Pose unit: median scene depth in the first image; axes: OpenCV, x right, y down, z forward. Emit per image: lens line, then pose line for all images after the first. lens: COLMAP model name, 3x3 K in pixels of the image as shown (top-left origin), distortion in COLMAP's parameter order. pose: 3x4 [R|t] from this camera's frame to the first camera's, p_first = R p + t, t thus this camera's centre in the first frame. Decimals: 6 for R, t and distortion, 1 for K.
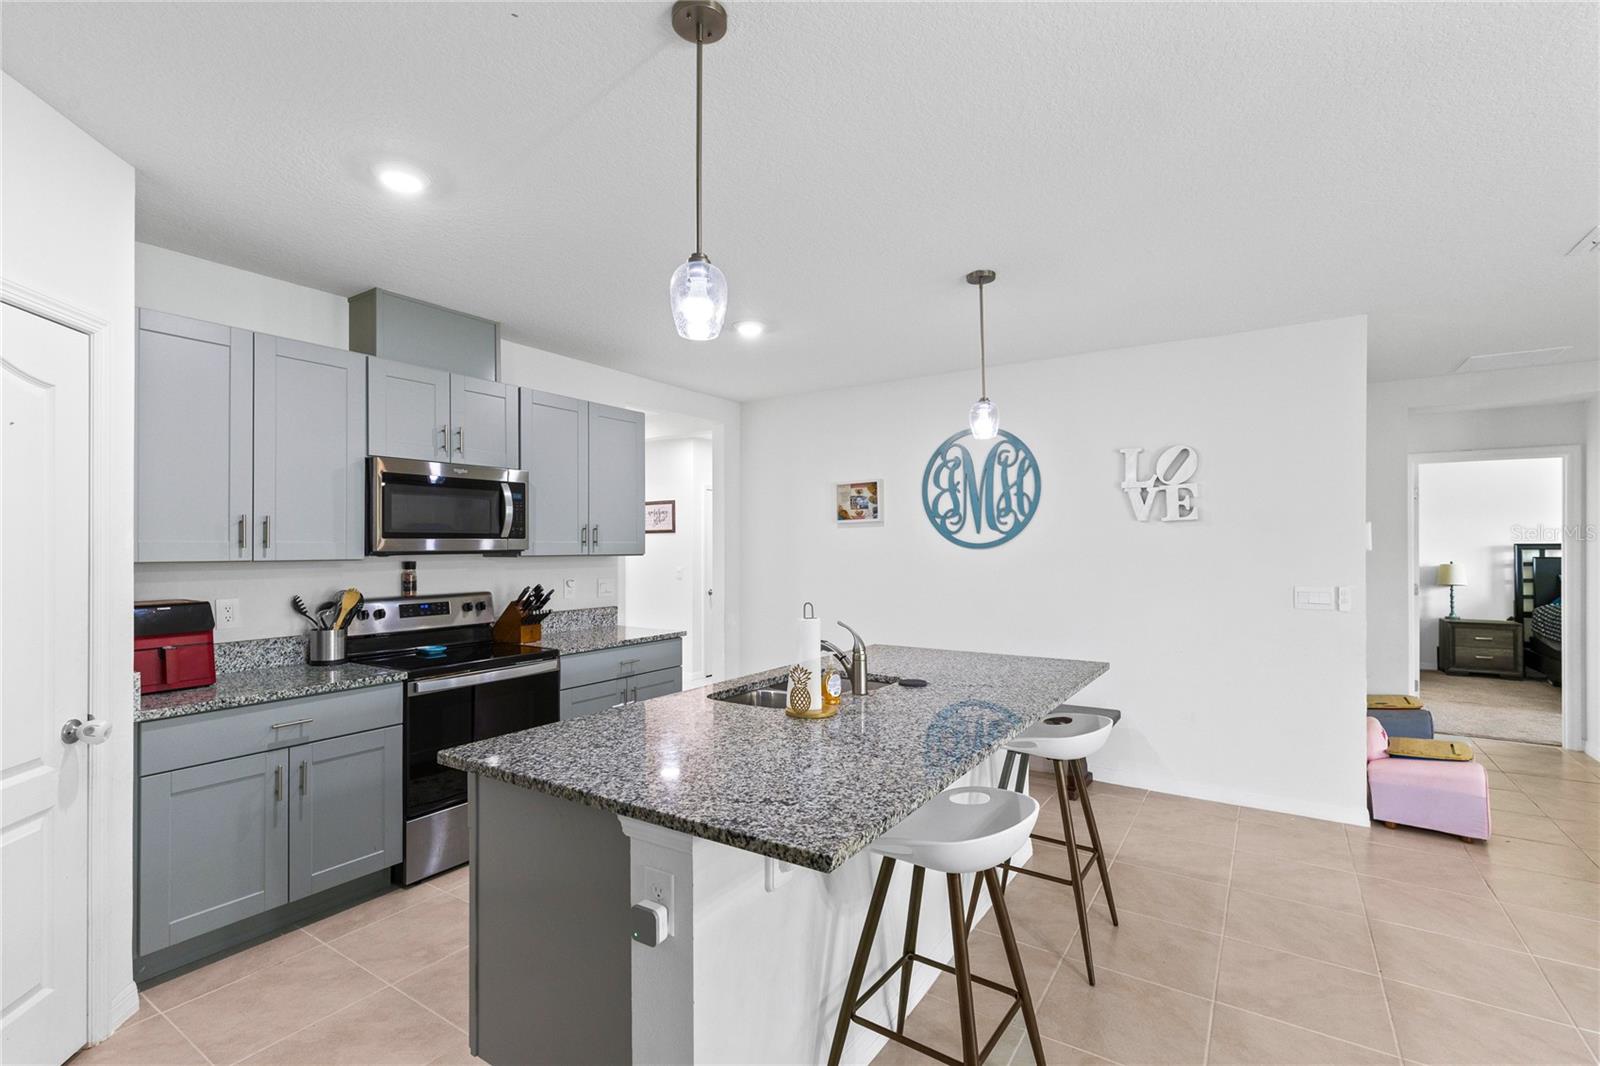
lens RADIAL K [[721.8, 0, 808.2], [0, 721.8, 541.9], [0, 0, 1]] dist [0.001669, -0.000464]
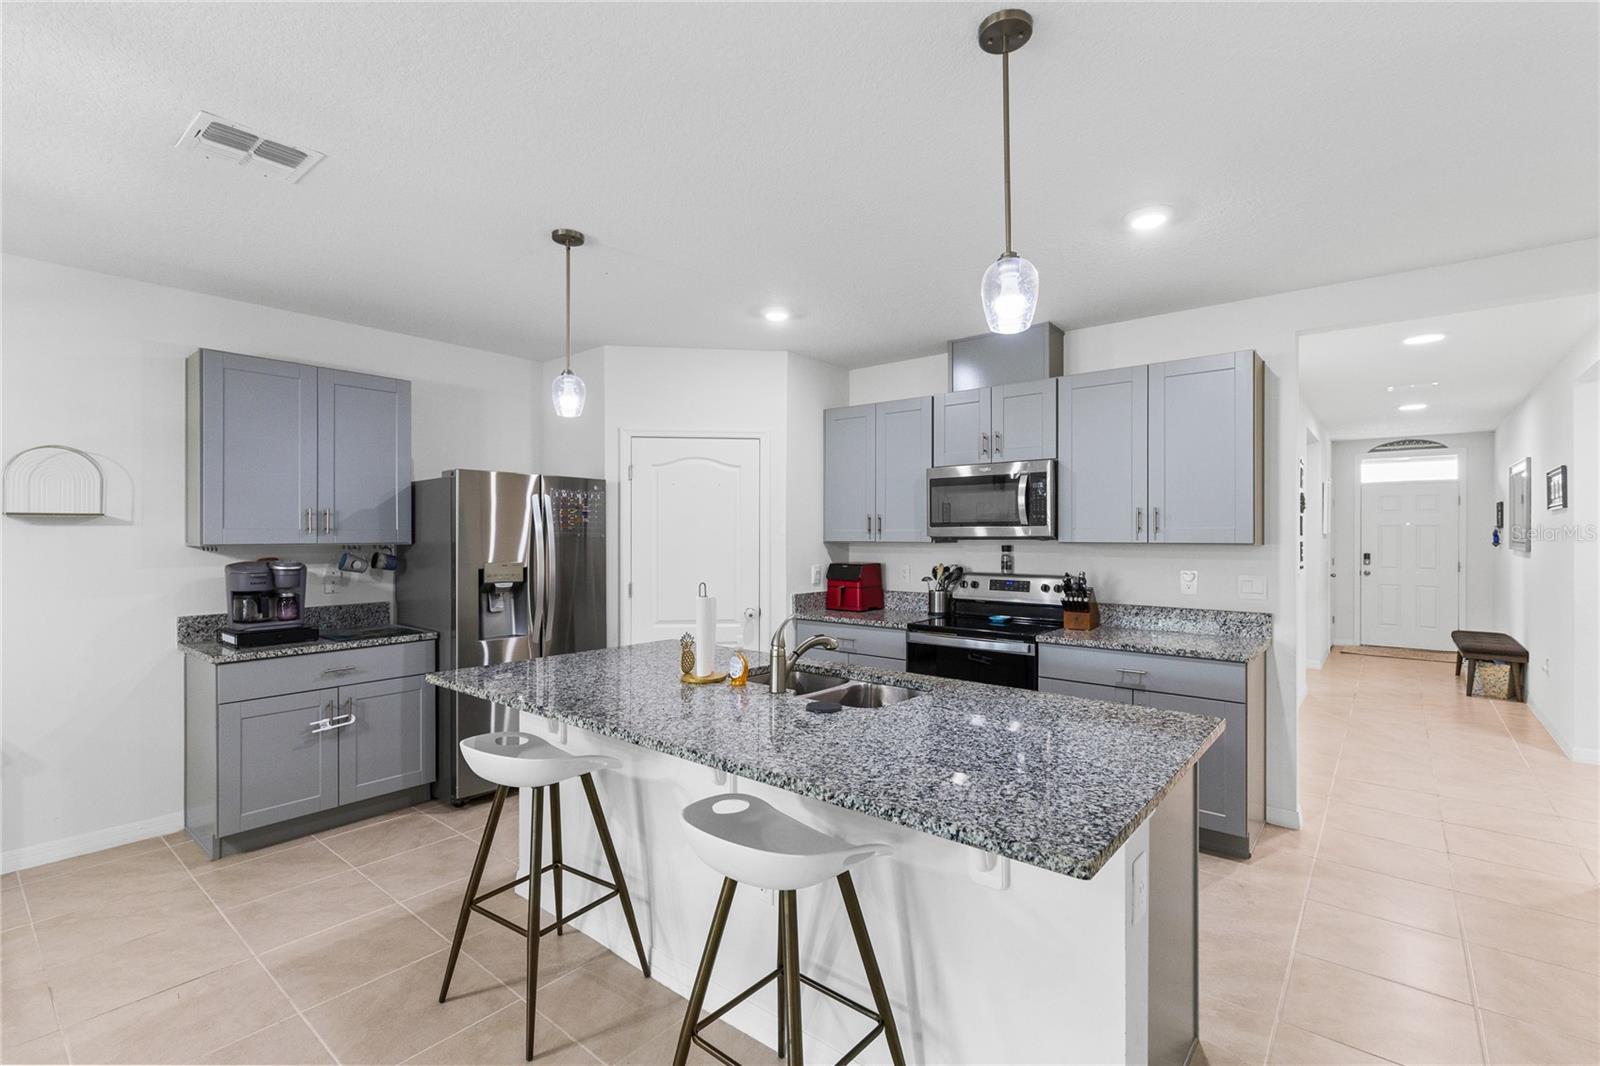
lens RADIAL K [[714.1, 0, 804.2], [0, 714.1, 535.3], [0, 0, 1]] dist [0.003510, -0.000190]
pose [[-0.102587, 0.003114, -0.994719, 0.516911], [0.006943, 0.999973, 0.002415, 0.003651], [0.994700, -0.006659, -0.102606, 0.591498]]
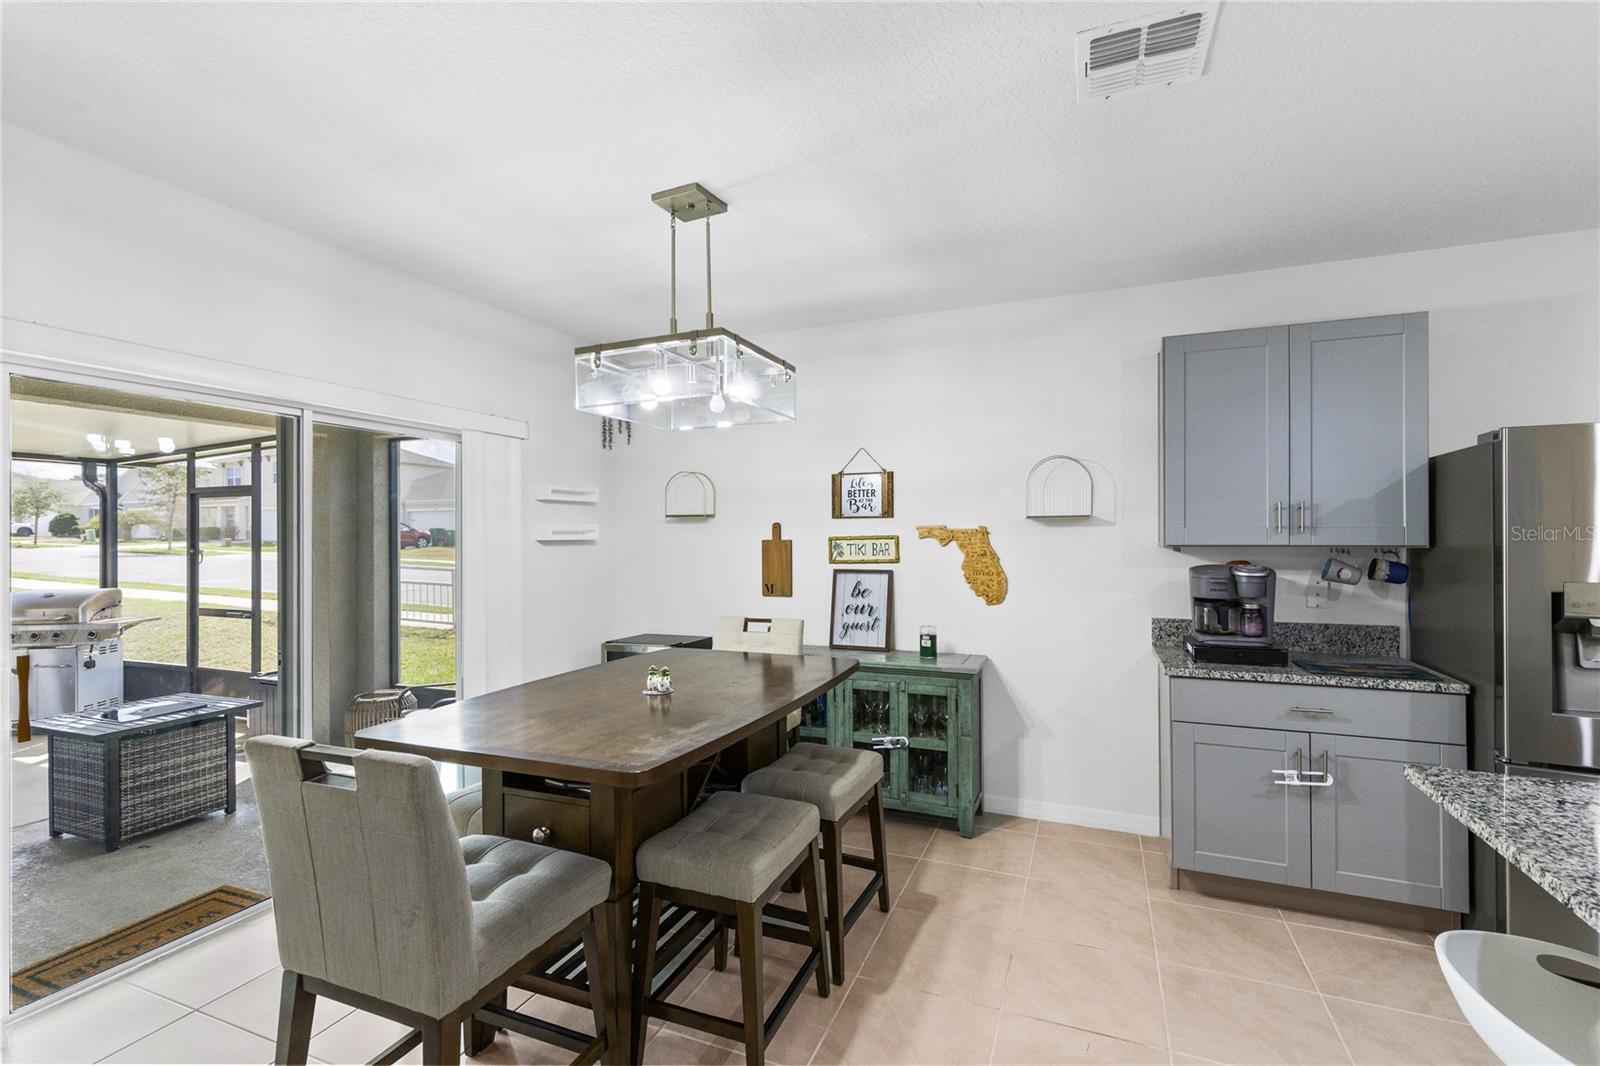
lens RADIAL K [[714.1, 0, 804.2], [0, 714.1, 535.3], [0, 0, 1]] dist [0.003510, -0.000190]
pose [[-0.981745, 0.004521, -0.190148, 0.338404], [0.005980, 0.999957, -0.007101, 0.004090], [0.190107, -0.008108, -0.981730, 0.519703]]
